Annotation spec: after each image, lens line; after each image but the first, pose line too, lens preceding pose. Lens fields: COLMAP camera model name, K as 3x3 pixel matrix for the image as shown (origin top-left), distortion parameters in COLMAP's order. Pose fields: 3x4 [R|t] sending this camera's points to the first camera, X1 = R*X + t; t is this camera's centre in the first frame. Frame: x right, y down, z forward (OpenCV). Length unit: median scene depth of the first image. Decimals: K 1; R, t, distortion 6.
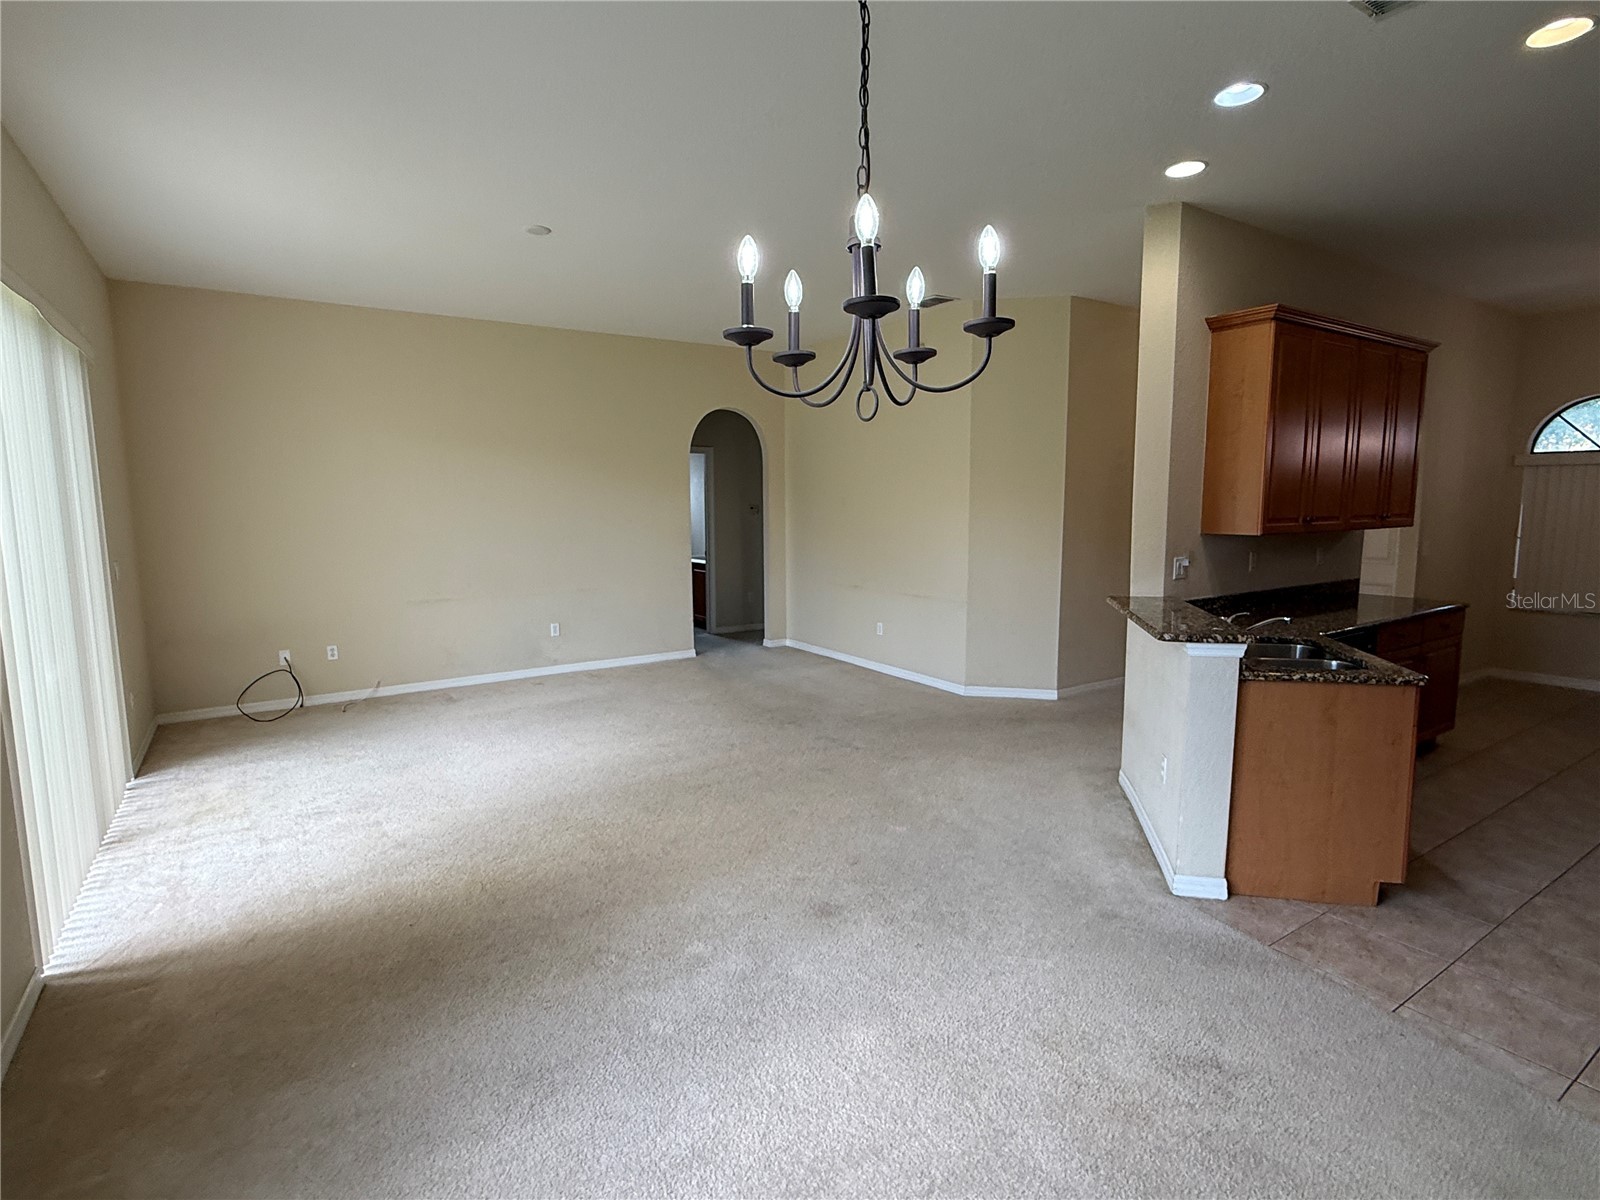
lens RADIAL K [[818.3, 0, 794.1], [0, 818.3, 597.1], [0, 0, 1]] dist [0.003623, 0.000335]
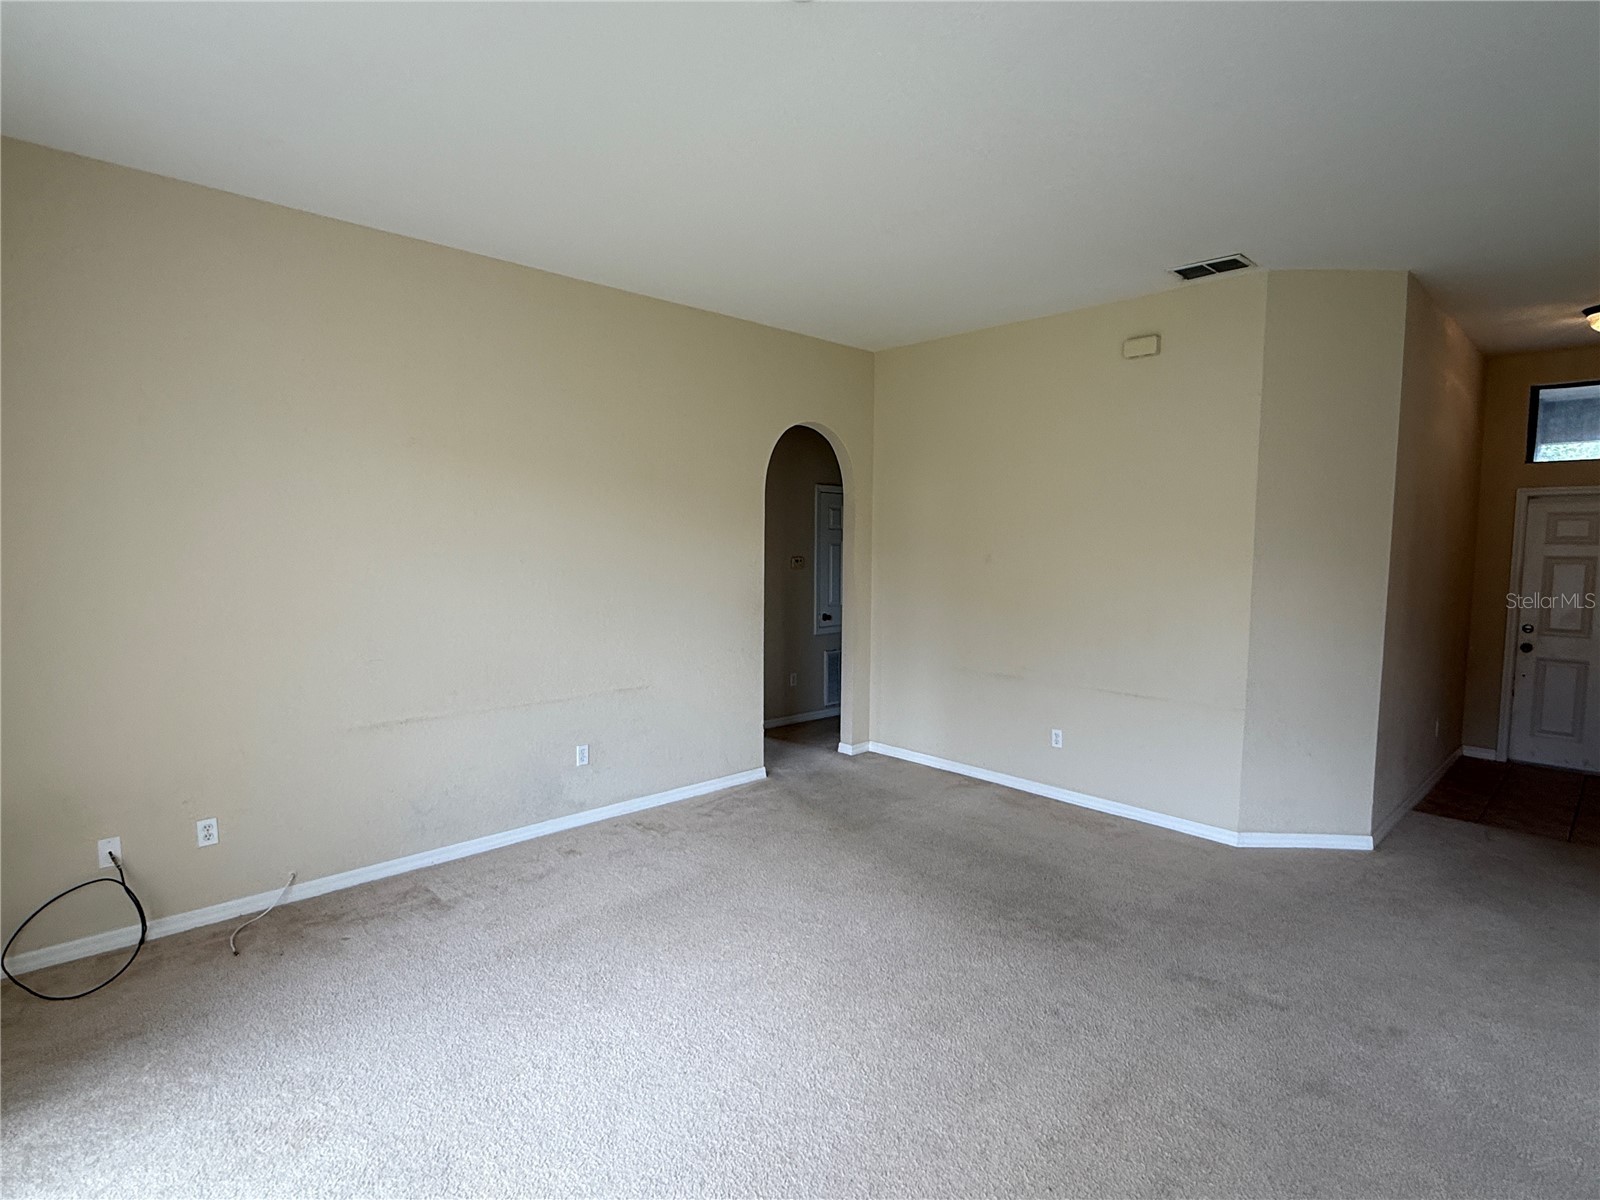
lens RADIAL K [[818.3, 0, 794.1], [0, 818.3, 597.1], [0, 0, 1]] dist [0.003623, 0.000335]
pose [[0.984023, 0.000893, 0.178040, -0.275211], [0.008352, 0.998655, -0.051167, -0.054777], [-0.177847, 0.051837, 0.982692, 0.386563]]
